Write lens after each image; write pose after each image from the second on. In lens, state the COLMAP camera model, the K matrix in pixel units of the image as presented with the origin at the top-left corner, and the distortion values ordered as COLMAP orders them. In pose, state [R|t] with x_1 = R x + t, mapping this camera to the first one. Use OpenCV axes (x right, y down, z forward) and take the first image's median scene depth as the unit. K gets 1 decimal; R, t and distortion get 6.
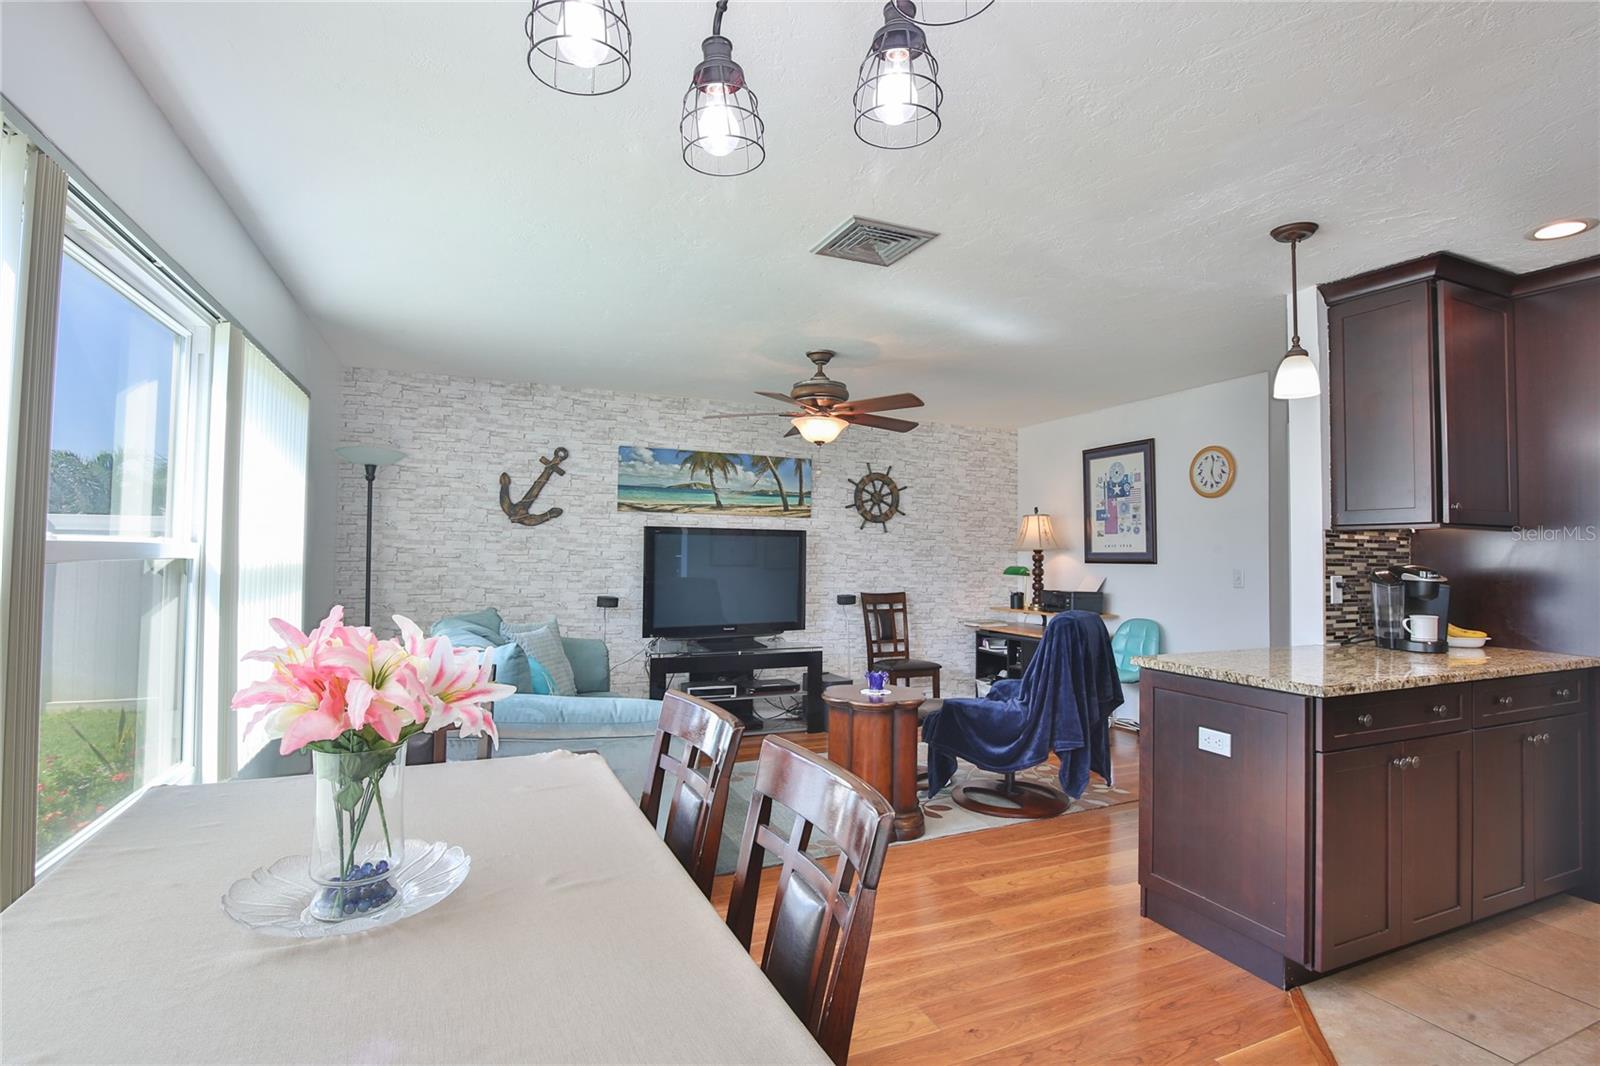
lens RADIAL K [[780.2, 0, 805.2], [0, 780.2, 529.3], [0, 0, 1]] dist [-0.028243, 0.002383]
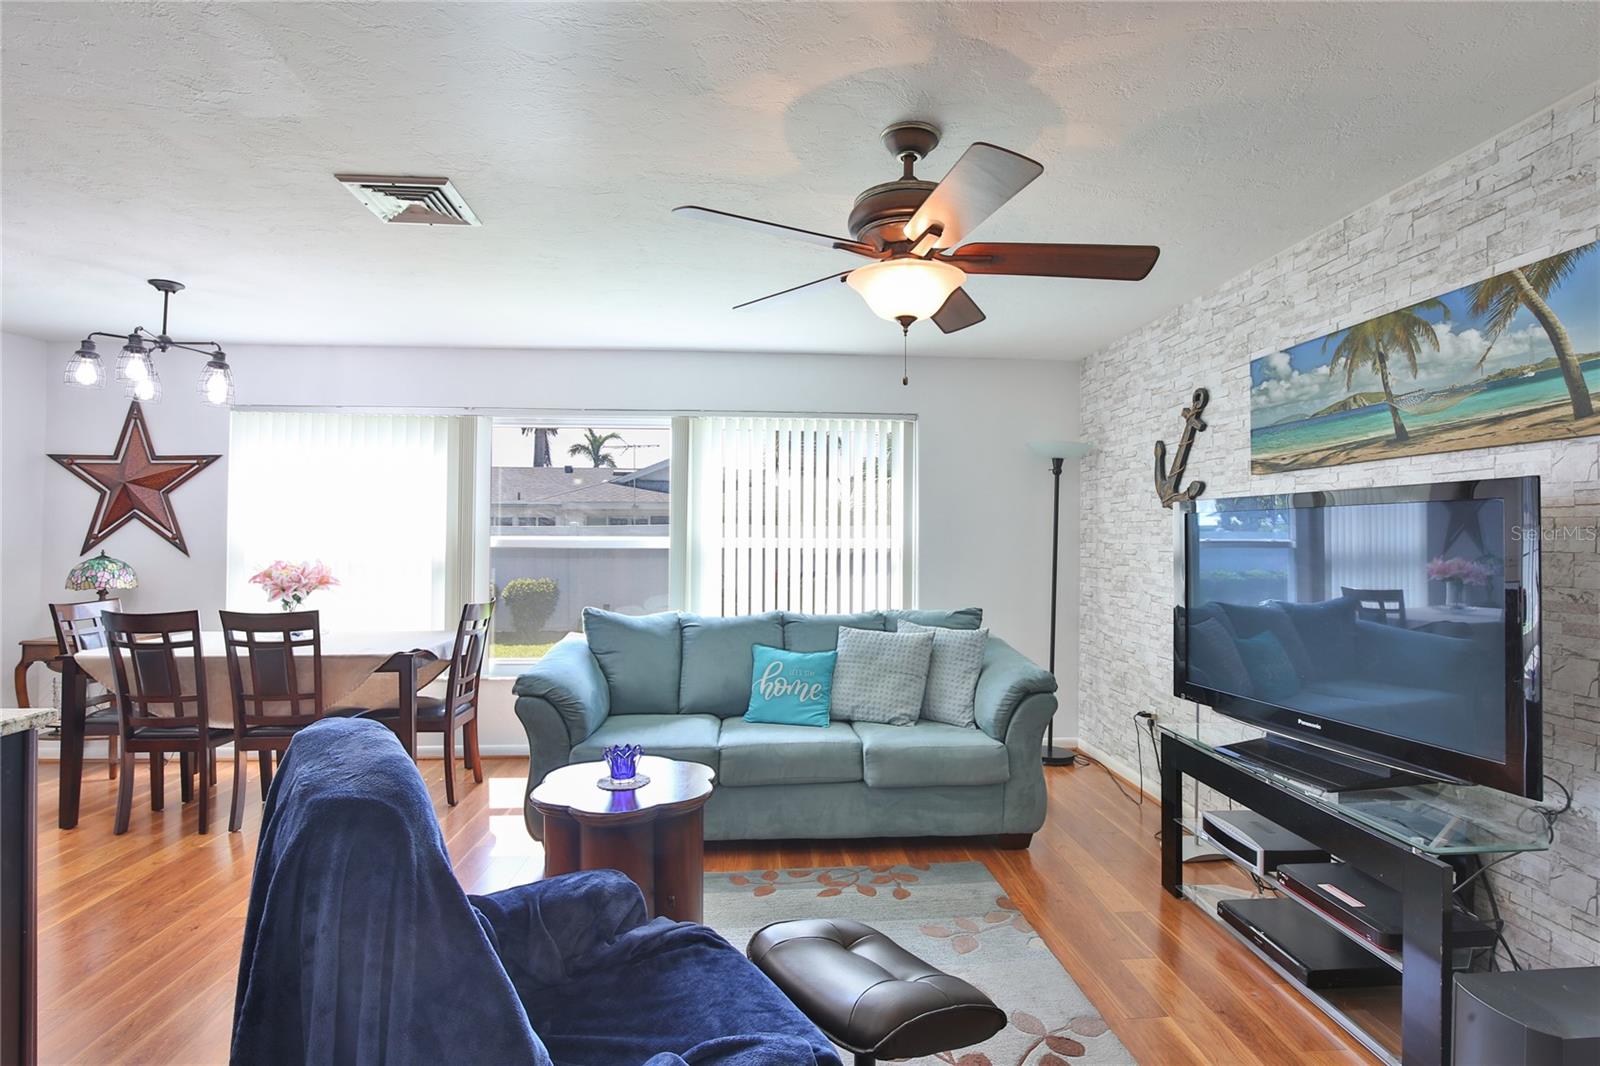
lens RADIAL K [[780.2, 0, 814.9], [0, 780.2, 531.4], [0, 0, 1]] dist [-0.028243, 0.002383]
pose [[-0.322022, -0.023759, -0.946434, 0.383892], [0.019070, 0.999319, -0.031576, 0.028018], [0.946540, -0.028216, -0.321350, 0.849256]]
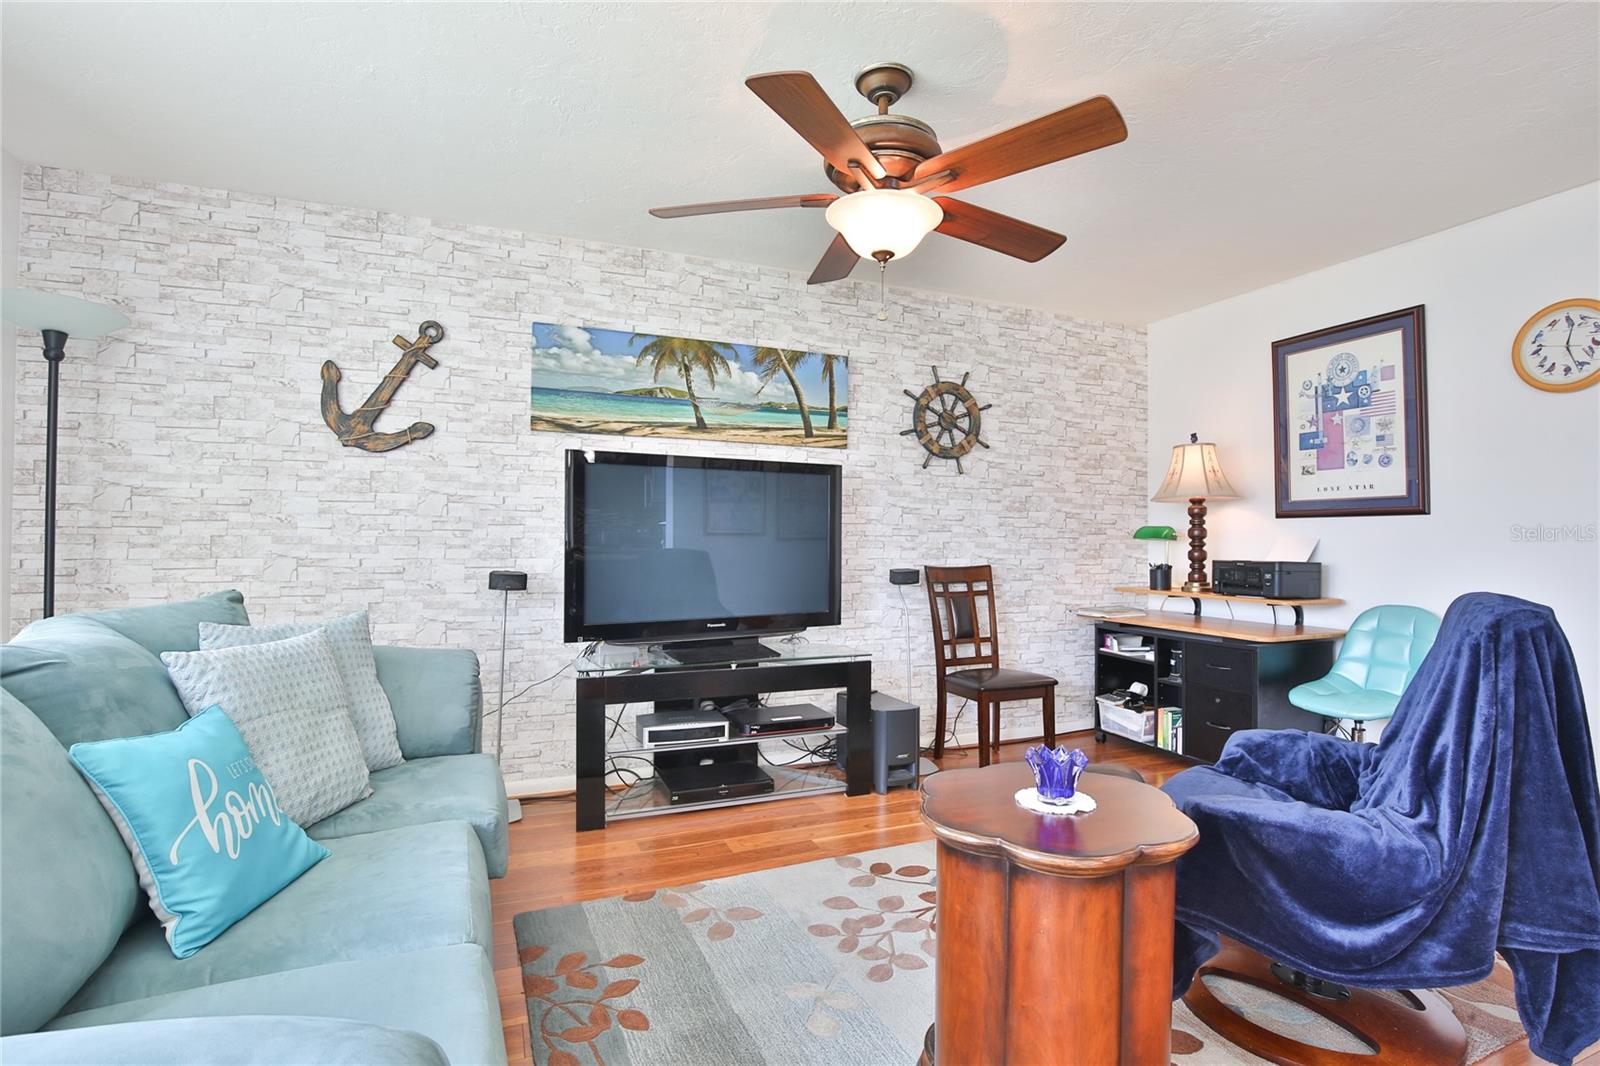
lens RADIAL K [[780.2, 0, 807.1], [0, 780.2, 527.1], [0, 0, 1]] dist [-0.028243, 0.002383]
pose [[0.999896, -0.004414, -0.013734, -0.018476], [0.004692, 0.999784, 0.020229, 0.039003], [0.013641, -0.020291, 0.999701, 0.387591]]
